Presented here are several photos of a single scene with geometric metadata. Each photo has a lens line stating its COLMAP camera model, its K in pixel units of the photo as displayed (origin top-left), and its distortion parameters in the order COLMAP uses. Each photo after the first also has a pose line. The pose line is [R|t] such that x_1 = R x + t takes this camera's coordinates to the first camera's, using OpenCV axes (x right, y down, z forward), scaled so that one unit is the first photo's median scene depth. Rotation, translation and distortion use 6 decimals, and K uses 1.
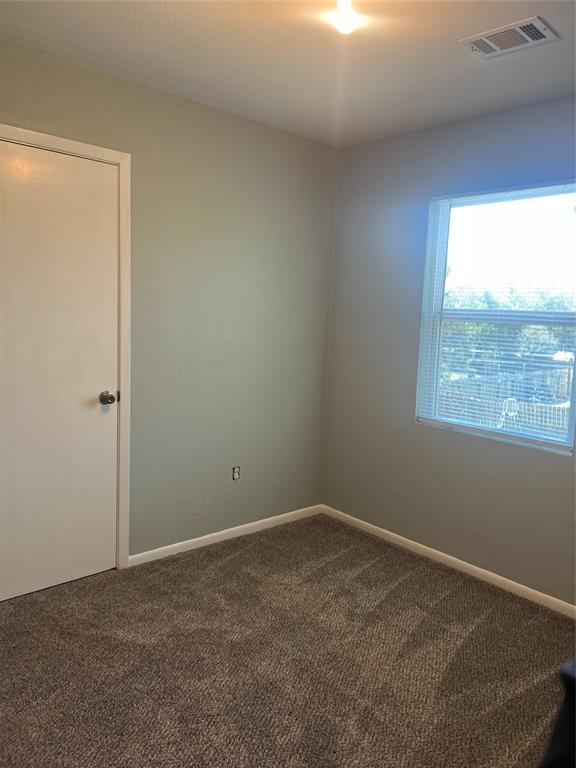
lens RADIAL K [[575.6, 0, 284.3], [0, 575.6, 383.8], [0, 0, 1]] dist [0.061391, -0.069407]
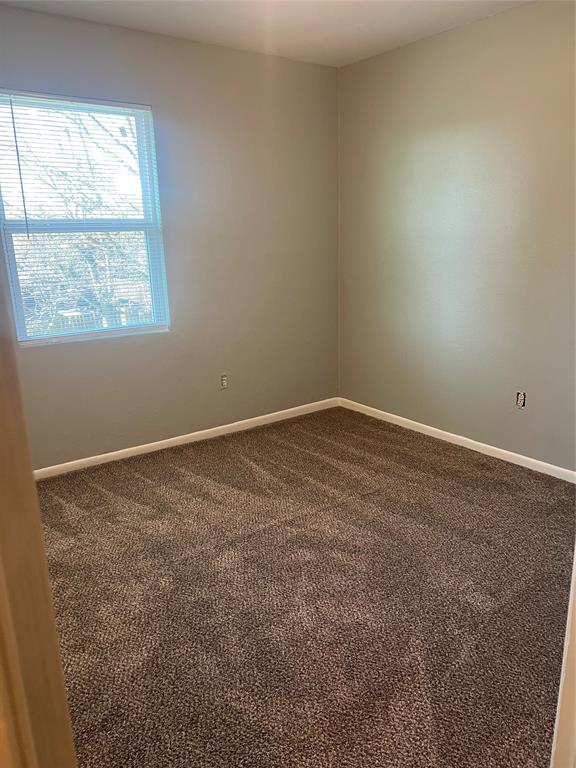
lens RADIAL K [[575.6, 0, 284.3], [0, 575.6, 383.2], [0, 0, 1]] dist [0.061391, -0.069407]
pose [[0.093009, -0.295175, 0.950905, -0.798366], [0.146818, 0.948671, 0.280121, -0.095731], [-0.984781, 0.113556, 0.131572, 0.596587]]
